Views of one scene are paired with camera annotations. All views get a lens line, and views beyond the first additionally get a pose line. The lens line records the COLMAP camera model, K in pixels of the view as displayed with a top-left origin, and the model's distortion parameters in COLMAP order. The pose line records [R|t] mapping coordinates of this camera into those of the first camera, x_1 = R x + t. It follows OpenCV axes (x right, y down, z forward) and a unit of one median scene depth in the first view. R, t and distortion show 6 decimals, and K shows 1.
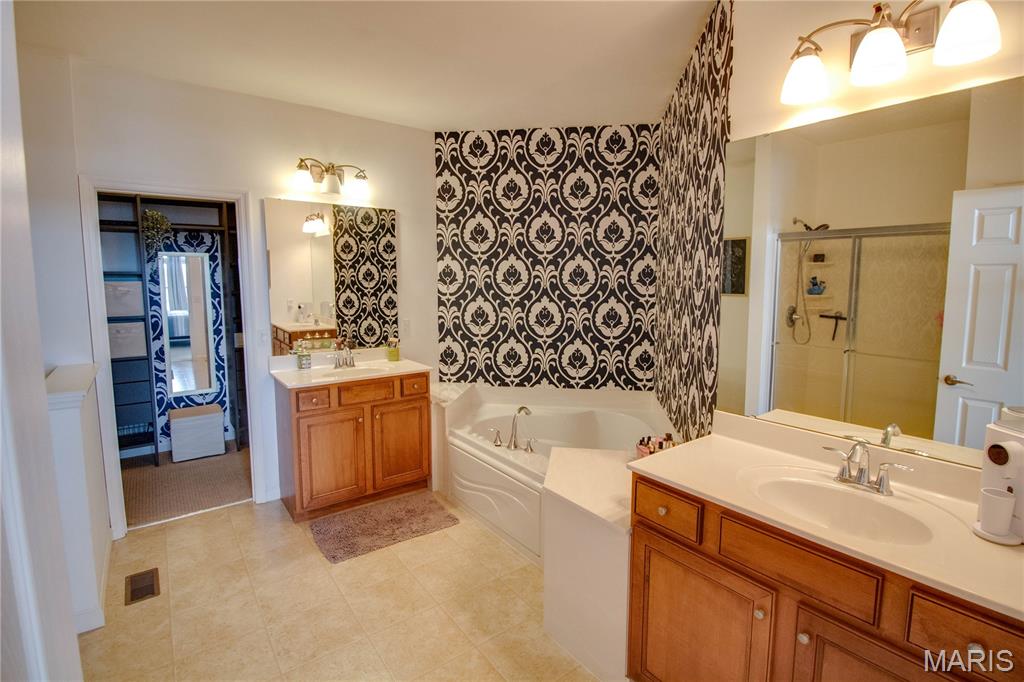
lens RADIAL K [[489.7, 0, 516.8], [0, 489.7, 327.8], [0, 0, 1]] dist [-0.013953, -0.000627]
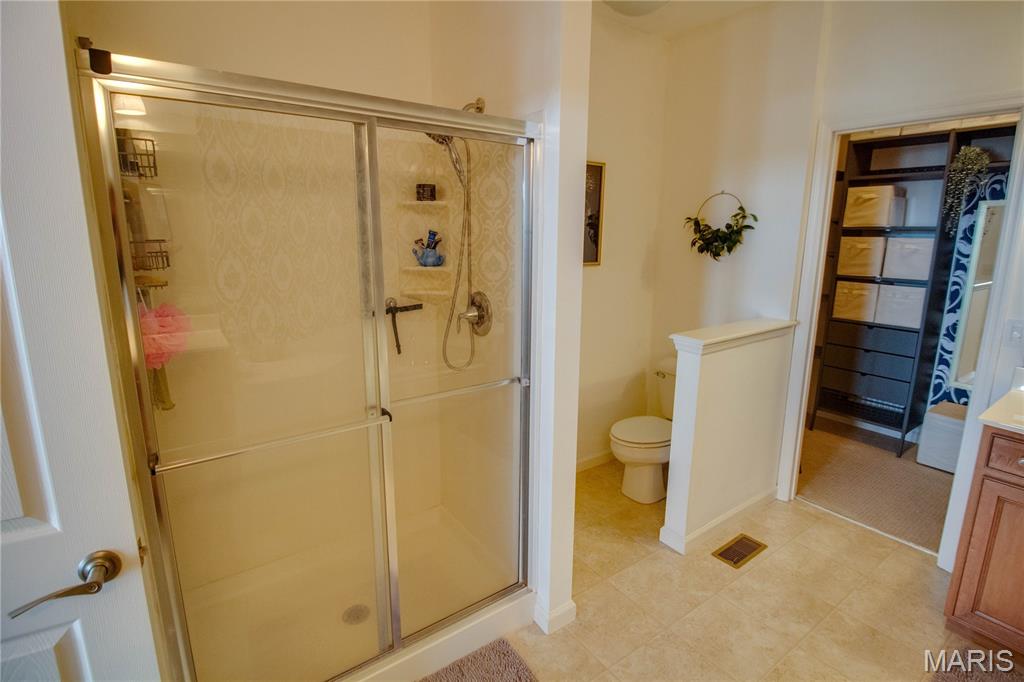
lens RADIAL K [[489.7, 0, 516.8], [0, 489.7, 327.8], [0, 0, 1]] dist [-0.013953, -0.000627]
pose [[-0.026228, 0.189477, -0.981535, 0.088027], [-0.106673, 0.975736, 0.191208, -0.034737], [0.993948, 0.109718, -0.005380, 0.365508]]
